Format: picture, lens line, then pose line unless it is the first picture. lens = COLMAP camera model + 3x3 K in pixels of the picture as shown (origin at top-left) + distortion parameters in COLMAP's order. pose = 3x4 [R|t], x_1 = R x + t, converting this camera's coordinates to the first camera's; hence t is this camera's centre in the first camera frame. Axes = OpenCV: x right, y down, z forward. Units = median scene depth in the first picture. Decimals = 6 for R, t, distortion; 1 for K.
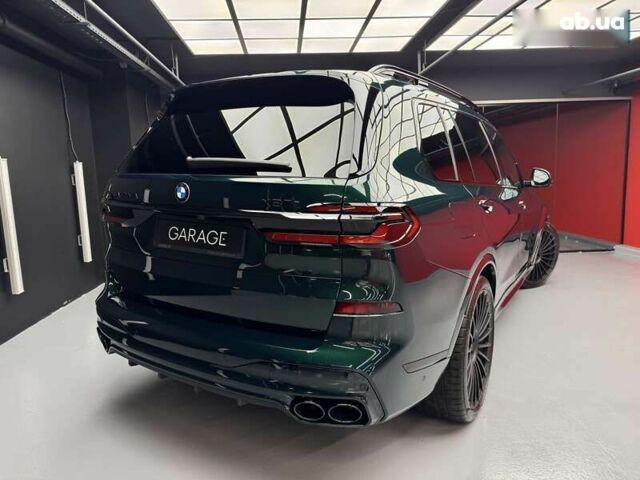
lens RADIAL K [[444.8, 0, 320.0], [0, 444.8, 240.0], [0, 0, 1]] dist [0.010546, -0.002149]
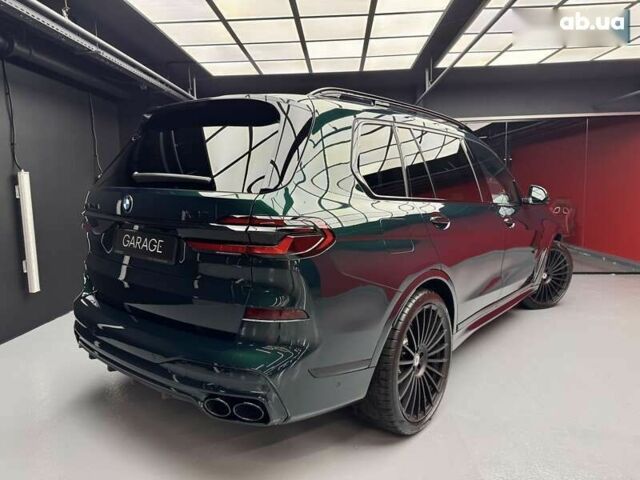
lens RADIAL K [[444.8, 0, 320.0], [0, 444.8, 240.0], [0, 0, 1]] dist [0.010546, -0.002149]
pose [[0.992965, 0.025531, -0.115619, 0.233056], [-0.029095, 0.999149, -0.029238, 0.001813], [0.114774, 0.032396, 0.992863, -0.039601]]
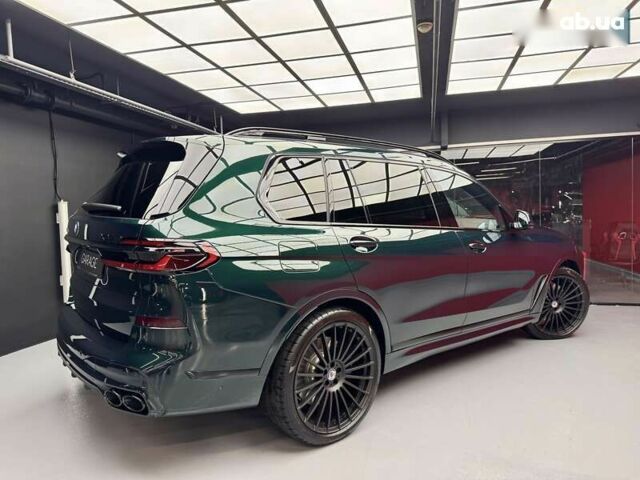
lens RADIAL K [[440.2, 0, 320.0], [0, 440.2, 240.0], [0, 0, 1]] dist [0.027135, -0.001509]
pose [[0.952247, 0.025551, -0.304259, 0.636307], [-0.051195, 0.995746, -0.076605, -0.003197], [0.301007, 0.088524, 0.949504, -0.053723]]
